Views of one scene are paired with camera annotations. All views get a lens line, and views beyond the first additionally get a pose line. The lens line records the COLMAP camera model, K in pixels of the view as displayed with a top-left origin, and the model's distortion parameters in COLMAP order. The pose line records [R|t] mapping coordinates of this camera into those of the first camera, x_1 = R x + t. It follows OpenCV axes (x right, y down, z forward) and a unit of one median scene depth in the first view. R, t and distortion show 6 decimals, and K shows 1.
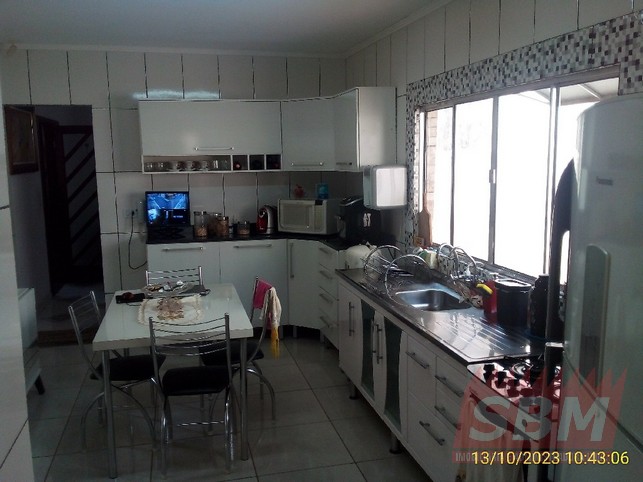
lens RADIAL K [[611.9, 0, 321.5], [0, 611.9, 241.0], [0, 0, 1]] dist [0.151314, -0.302732]
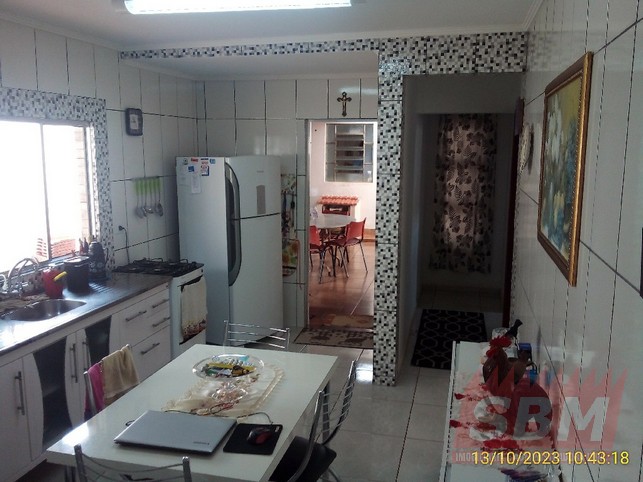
lens RADIAL K [[611.9, 0, 321.5], [0, 611.9, 241.0], [0, 0, 1]] dist [0.151314, -0.302732]
pose [[-0.893033, -0.057387, 0.446317, -0.909143], [0.070354, 0.961832, 0.264442, -0.338047], [-0.444457, 0.267556, -0.854910, 2.113952]]
